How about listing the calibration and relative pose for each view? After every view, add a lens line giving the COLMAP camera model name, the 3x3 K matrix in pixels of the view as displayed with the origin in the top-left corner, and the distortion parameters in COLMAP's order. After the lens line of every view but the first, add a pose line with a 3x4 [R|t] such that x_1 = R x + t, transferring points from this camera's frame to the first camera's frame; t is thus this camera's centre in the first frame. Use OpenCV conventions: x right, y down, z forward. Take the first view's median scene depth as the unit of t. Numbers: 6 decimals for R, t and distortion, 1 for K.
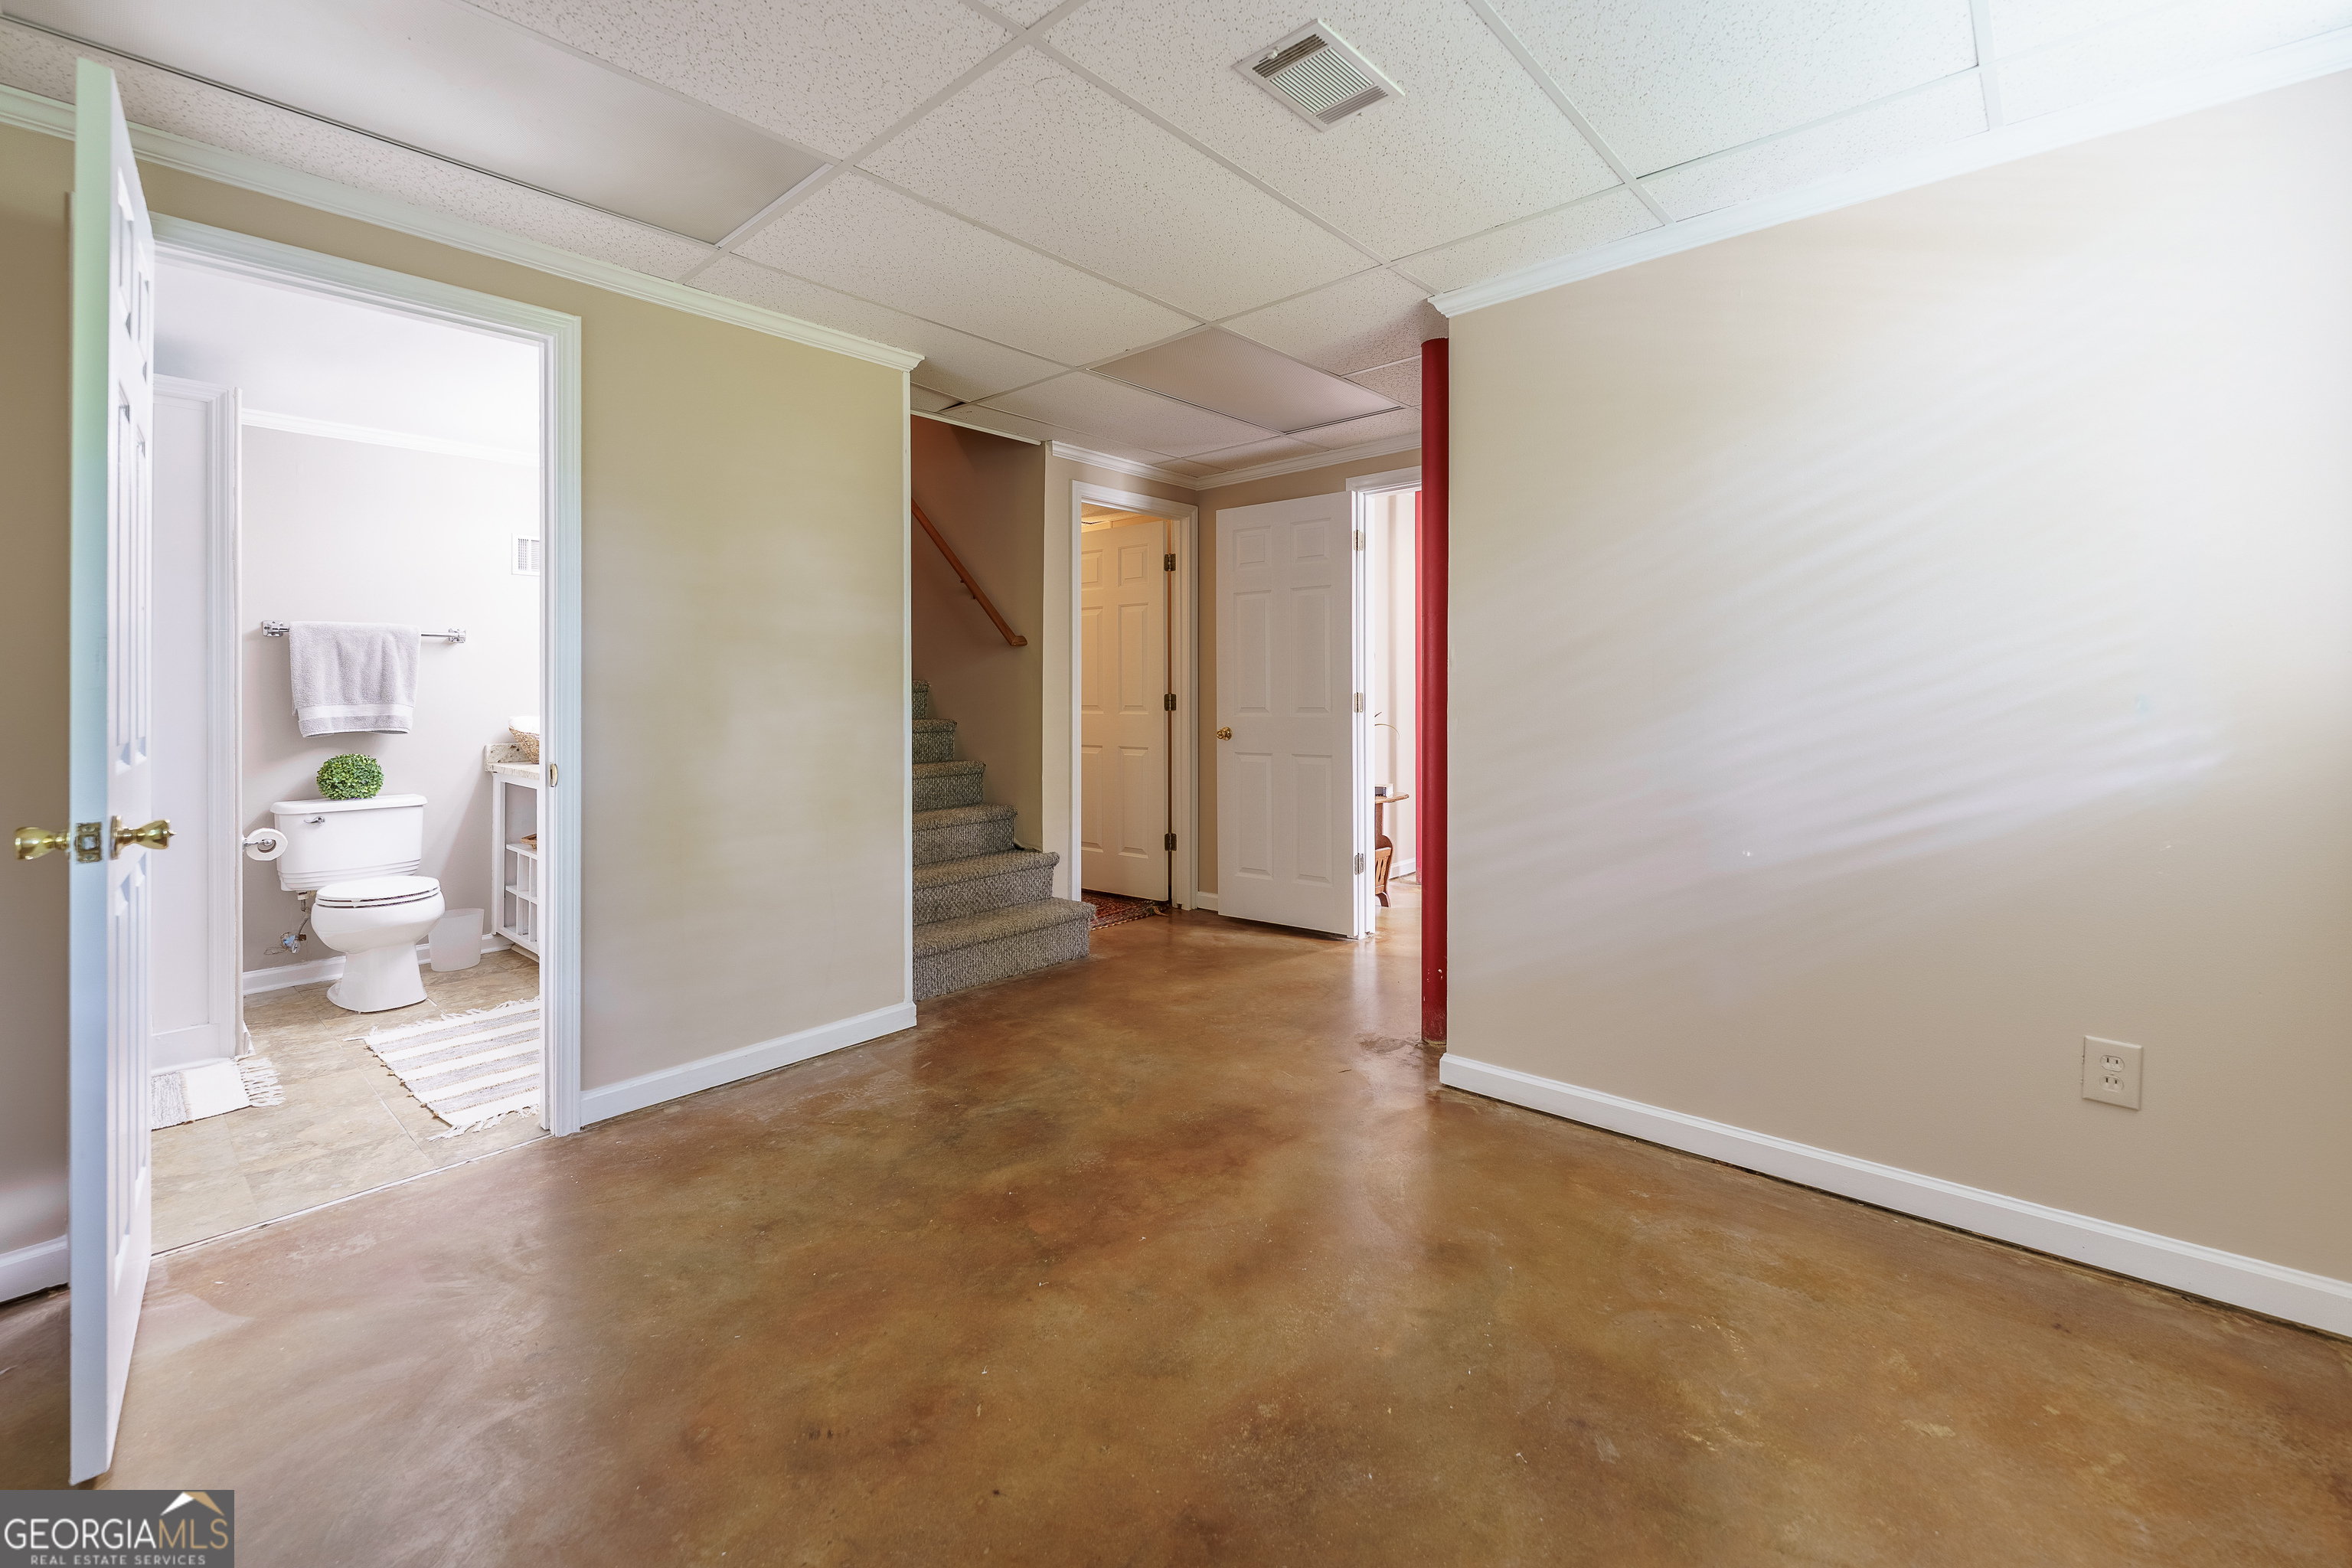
lens RADIAL K [[990.6, 0, 1180.6], [0, 990.6, 692.7], [0, 0, 1]] dist [-0.000503, -0.000008]
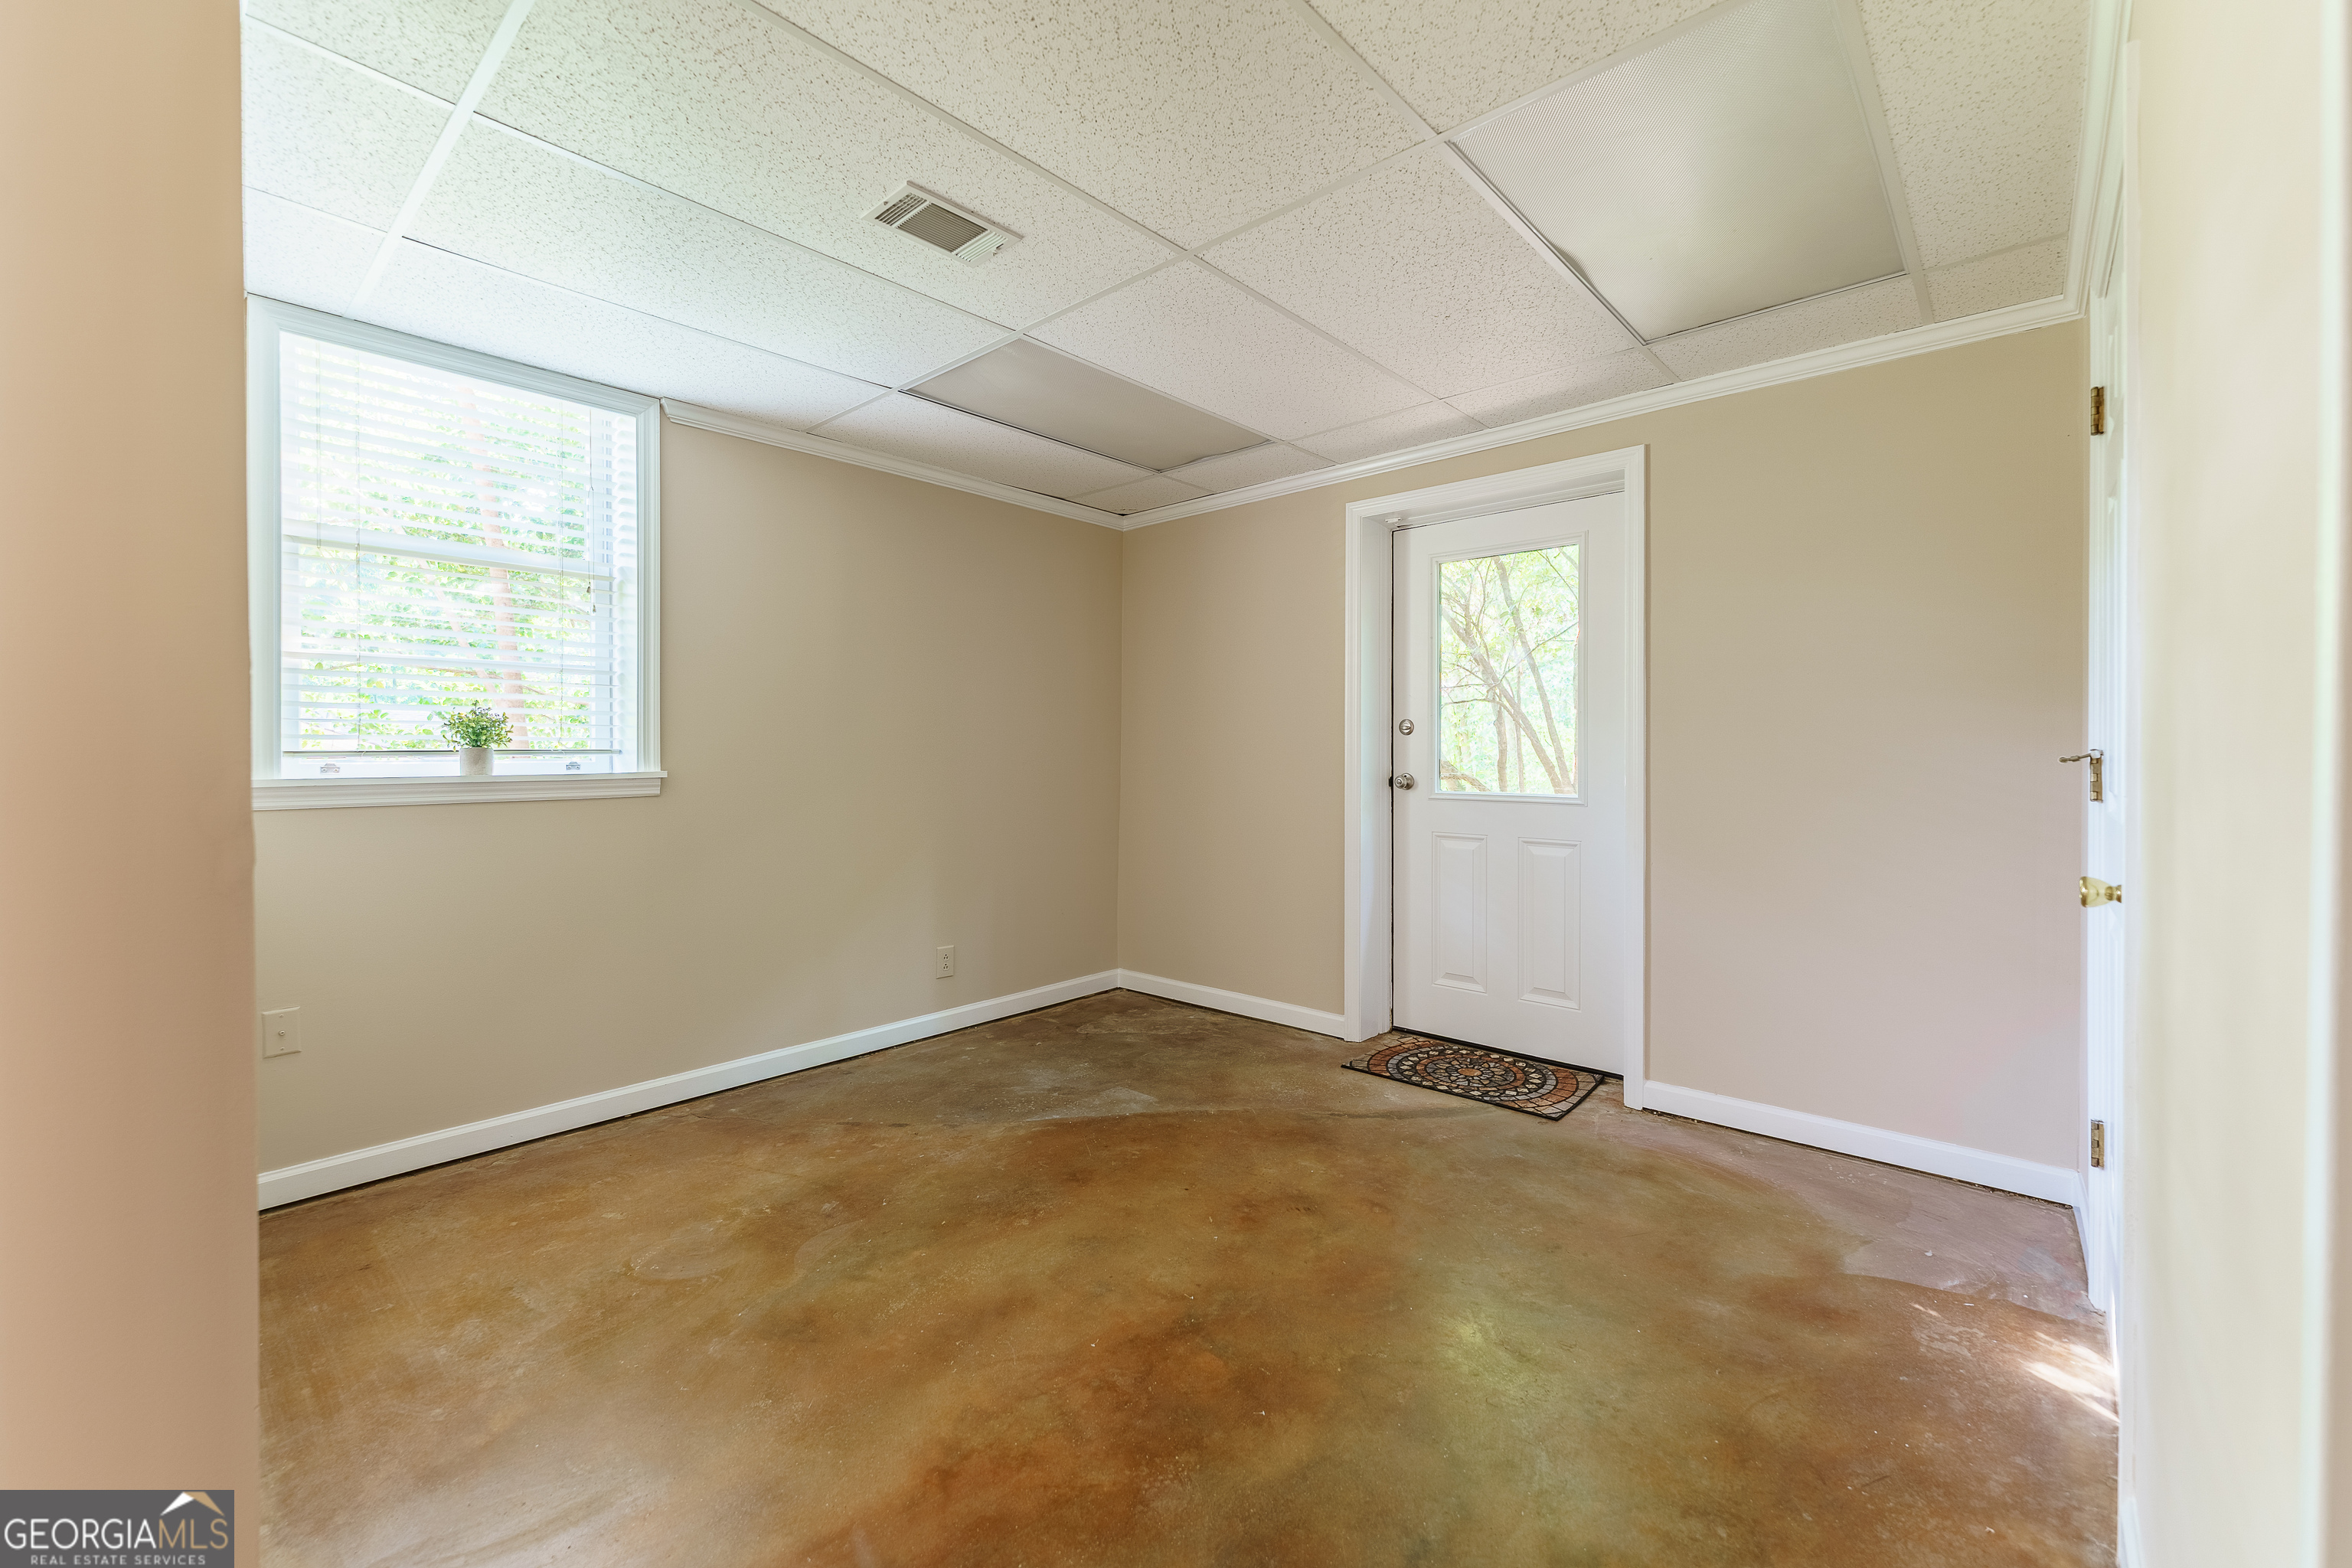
lens RADIAL K [[954.0, 0, 1174.4], [0, 954.0, 758.2], [0, 0, 1]] dist [-0.000957, -0.000021]
pose [[-0.999988, 0.003354, 0.003462, -0.071419], [0.003361, 0.999992, 0.001949, 0.001496], [-0.003455, 0.001960, -0.999992, 1.143722]]
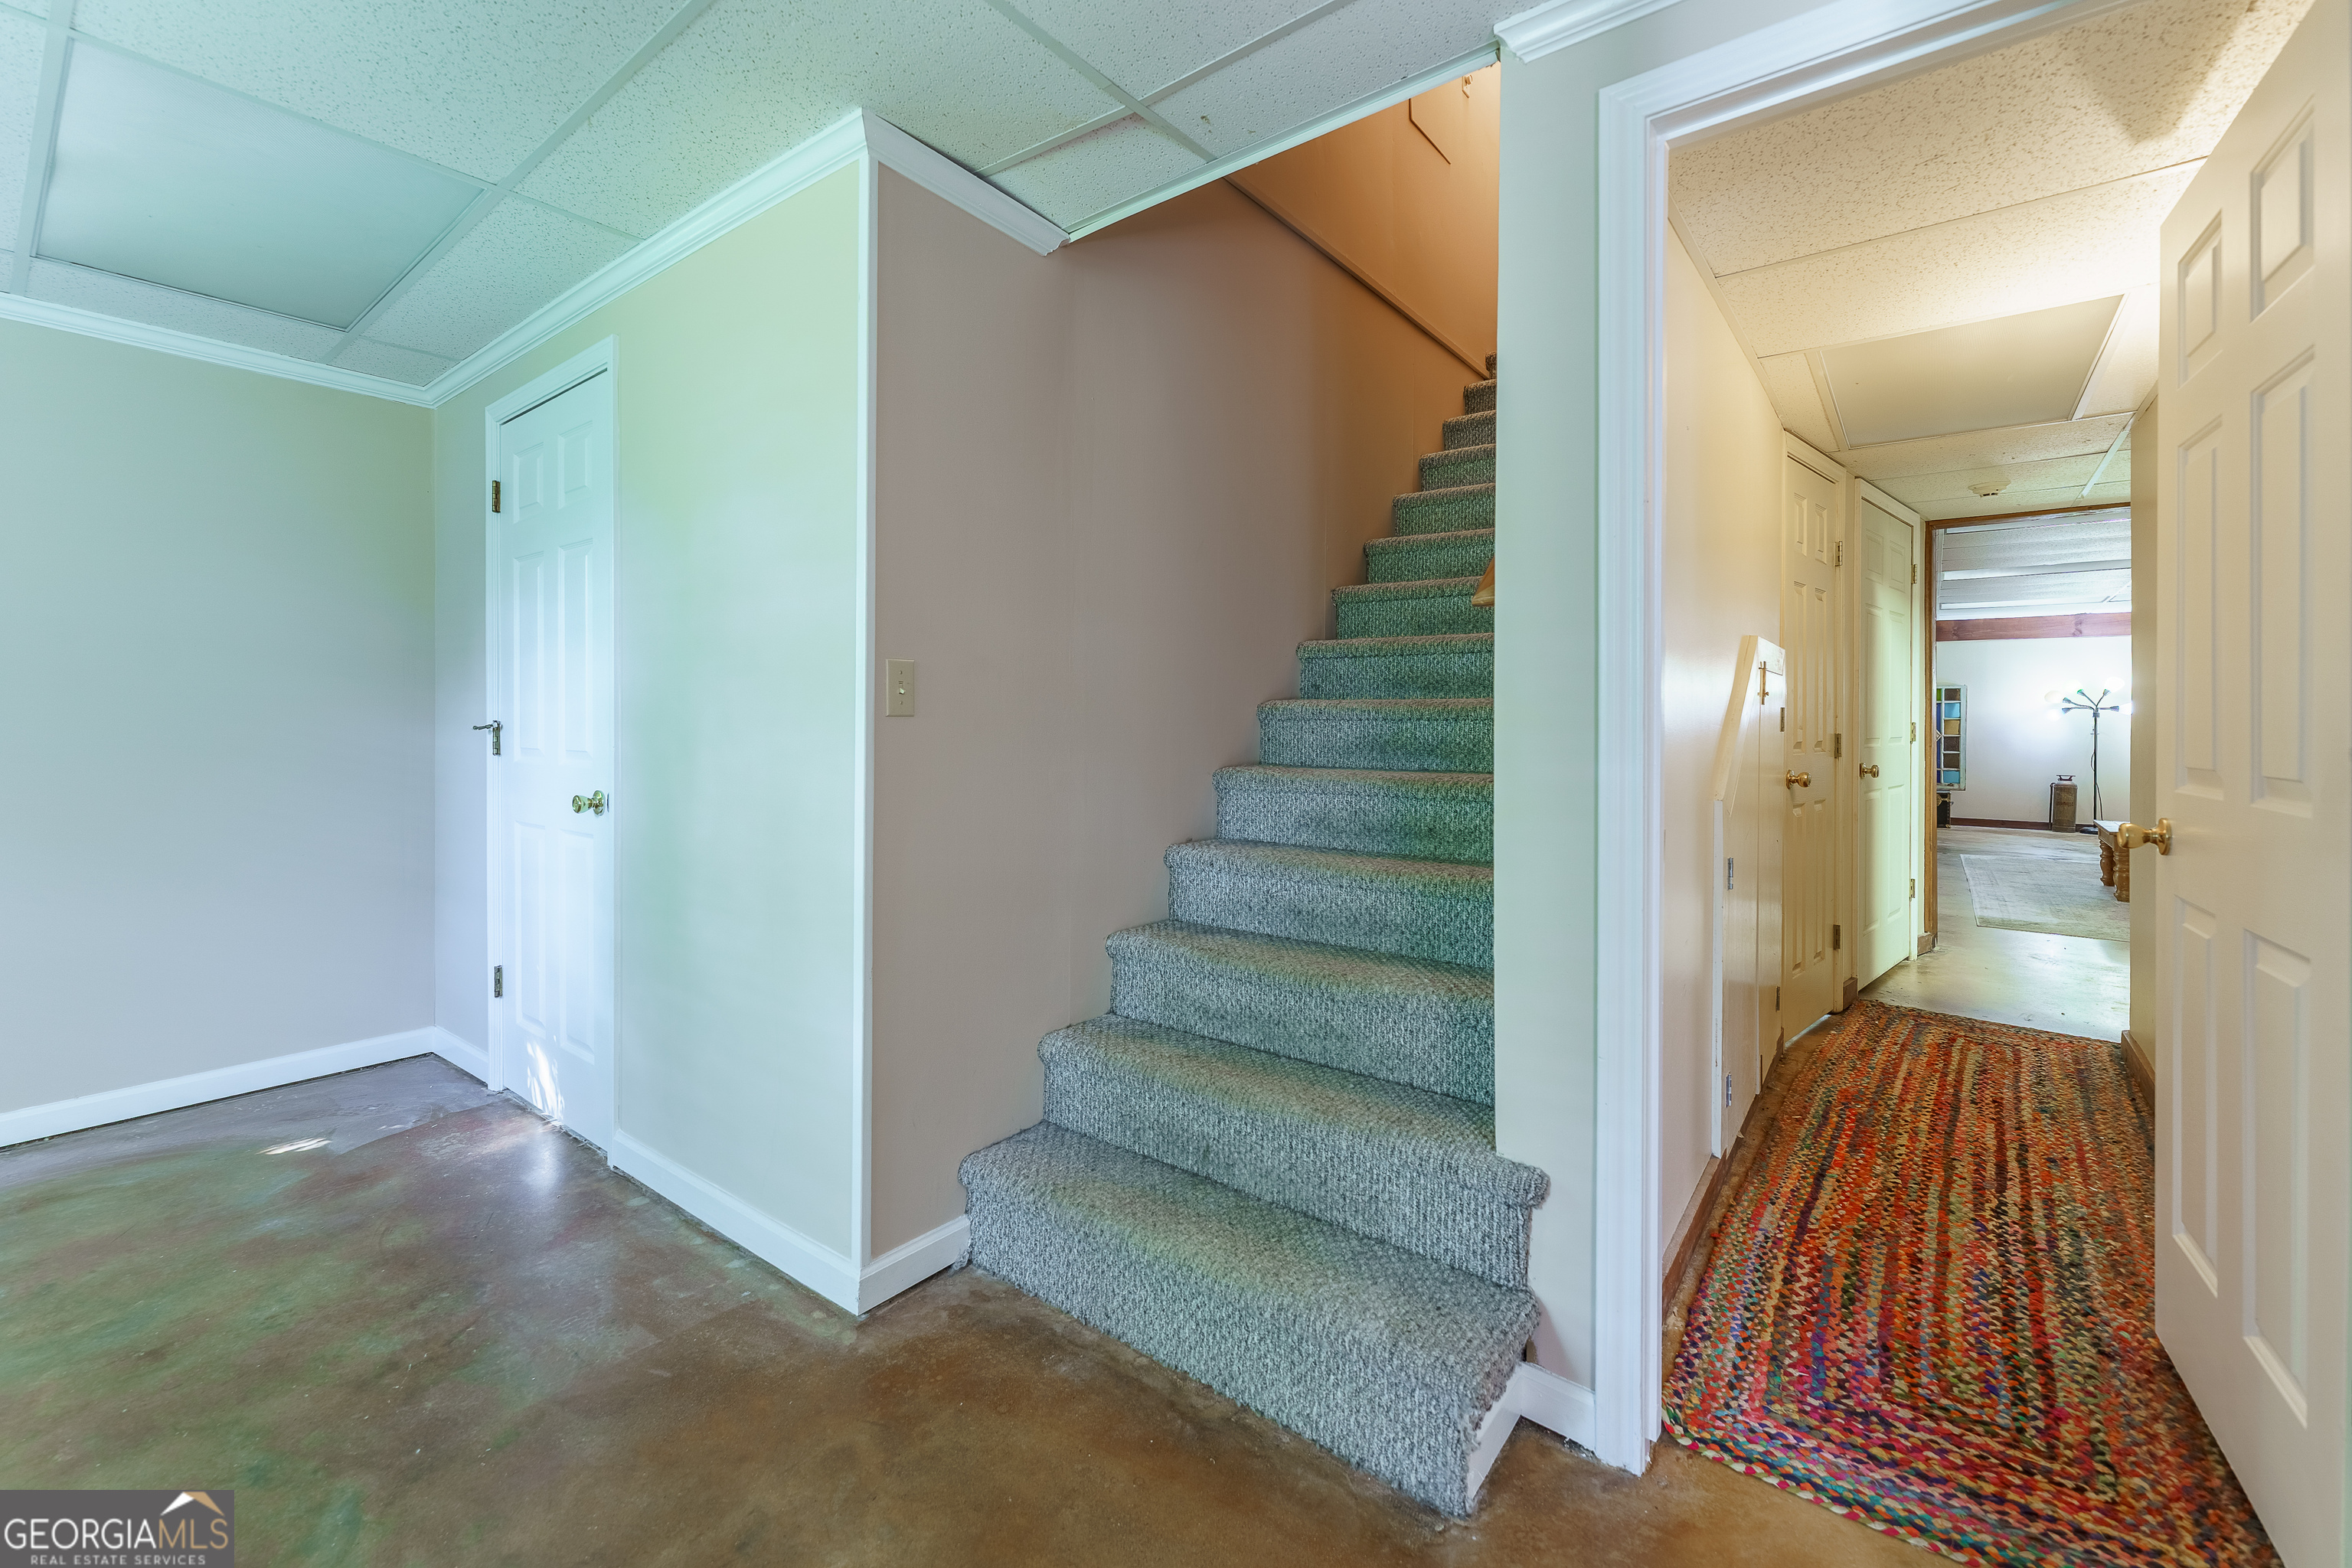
lens RADIAL K [[942.4, 0, 1168.4], [0, 942.4, 722.5], [0, 0, 1]] dist [0.000243, 0.000283]
pose [[0.064092, -0.001084, -0.997943, 0.272338], [-0.002288, 0.999997, -0.001233, 0.000509], [0.997941, 0.002363, 0.064090, 1.121315]]
